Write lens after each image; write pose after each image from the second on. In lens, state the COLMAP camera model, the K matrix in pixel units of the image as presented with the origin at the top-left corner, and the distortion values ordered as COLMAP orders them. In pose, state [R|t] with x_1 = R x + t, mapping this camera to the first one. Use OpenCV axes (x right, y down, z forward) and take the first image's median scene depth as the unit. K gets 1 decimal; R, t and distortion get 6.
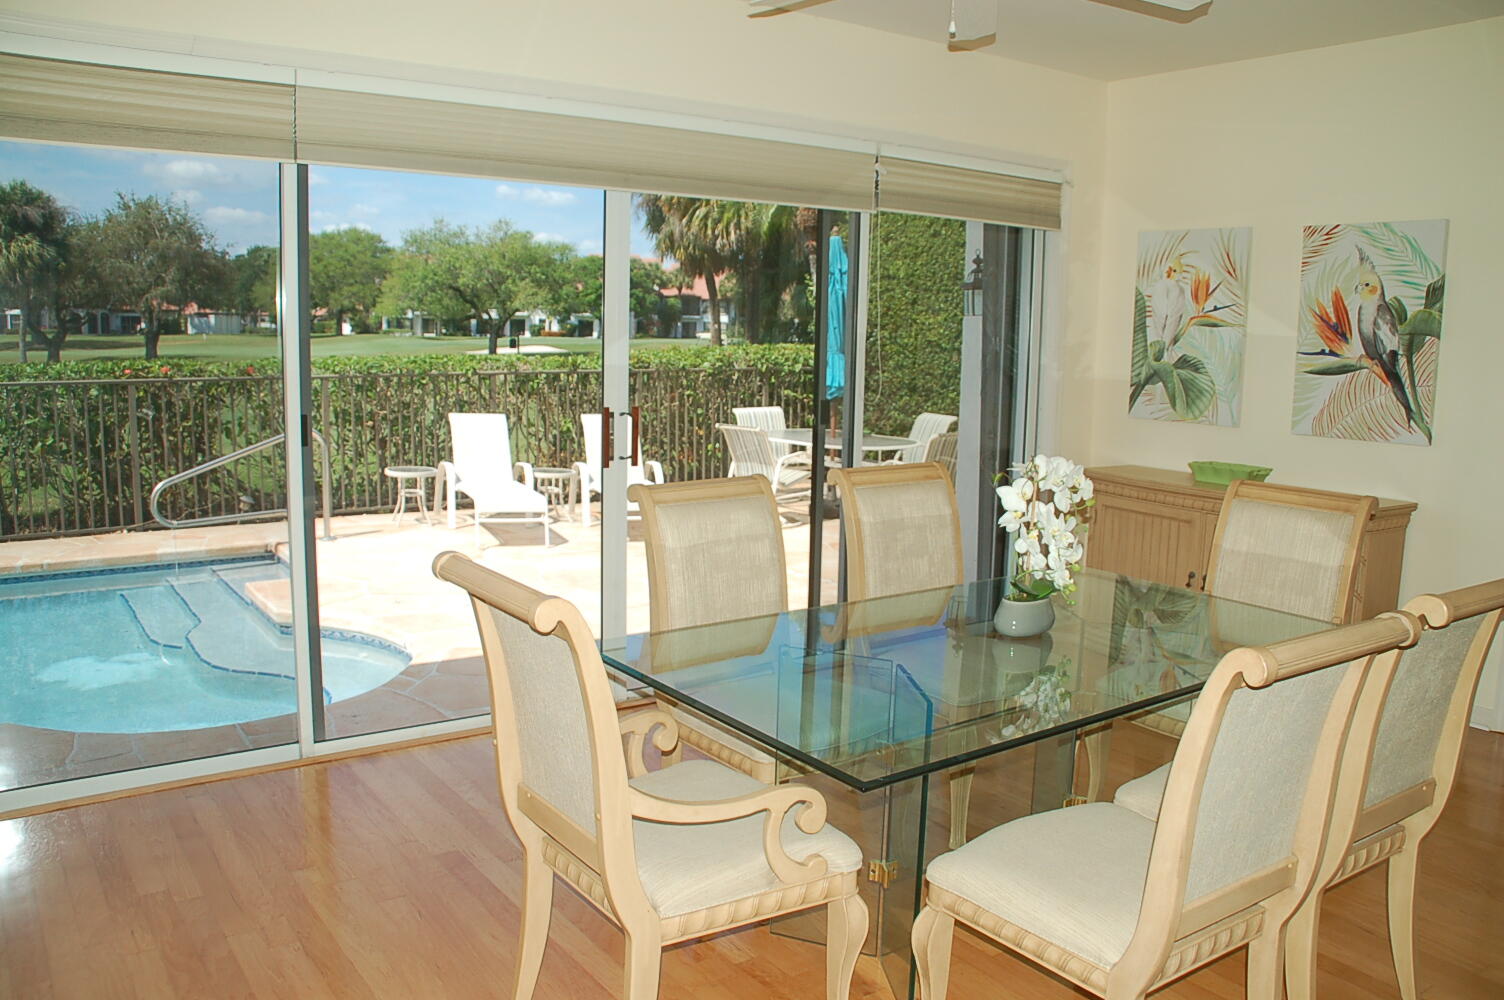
lens RADIAL K [[1178.3, 0, 759.2], [0, 1178.3, 499.2], [0, 0, 1]] dist [-0.173826, 0.118483]
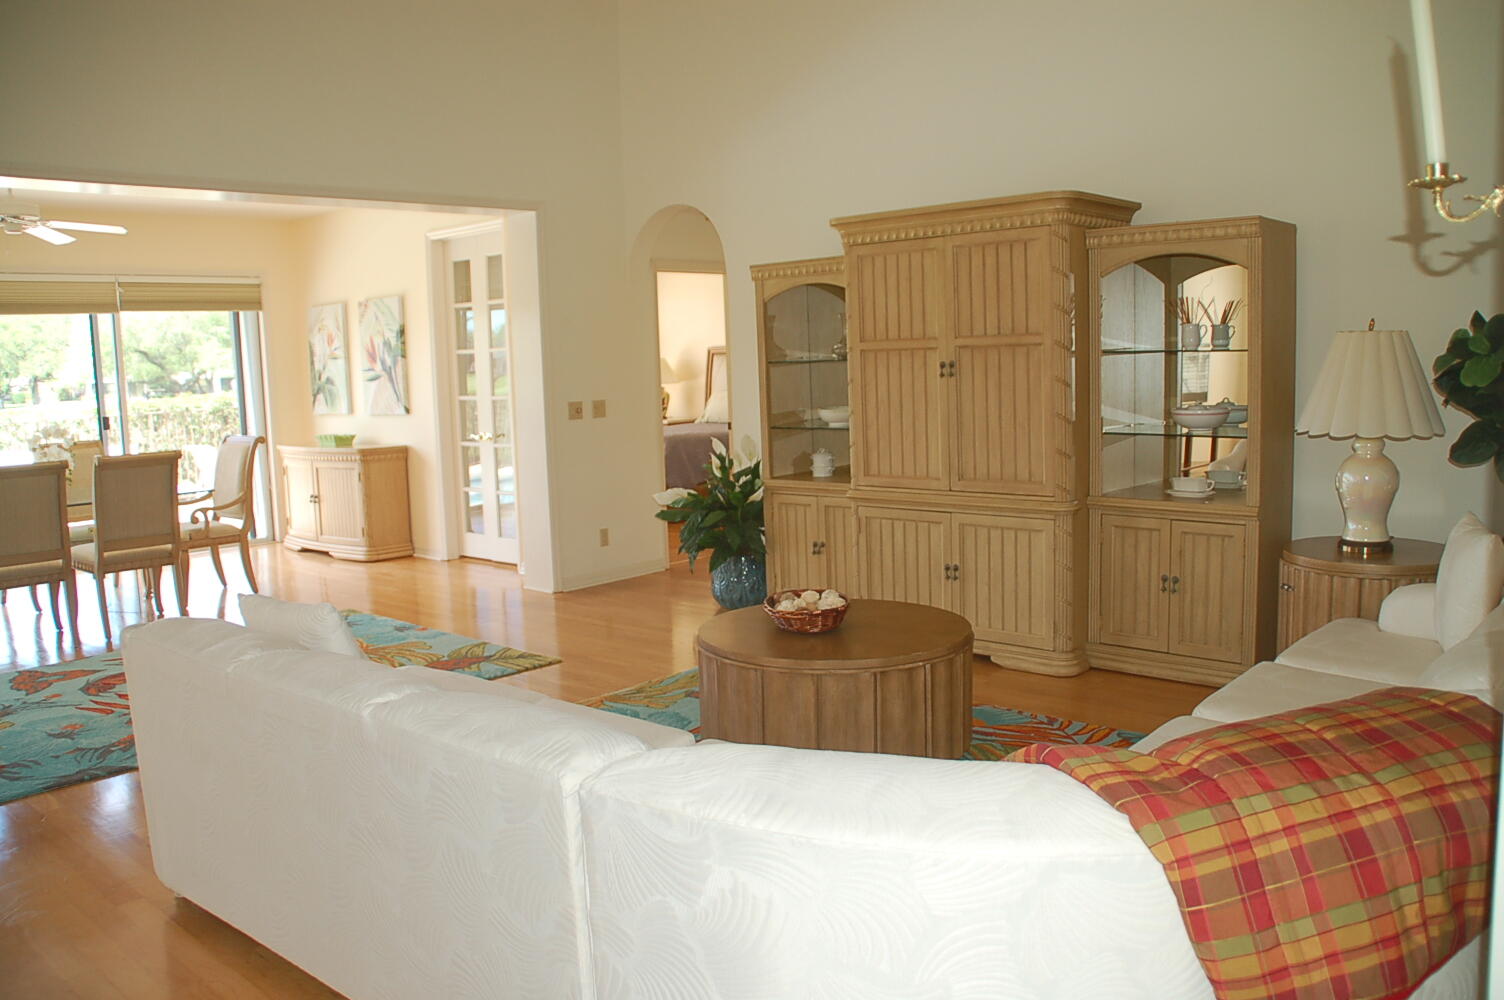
lens RADIAL K [[1178.3, 0, 759.2], [0, 1178.3, 499.2], [0, 0, 1]] dist [-0.173826, 0.118483]
pose [[0.975577, -0.076479, 0.205915, 0.399530], [0.082641, 0.996348, -0.021476, 0.097858], [-0.203520, 0.037968, 0.978334, -0.539406]]
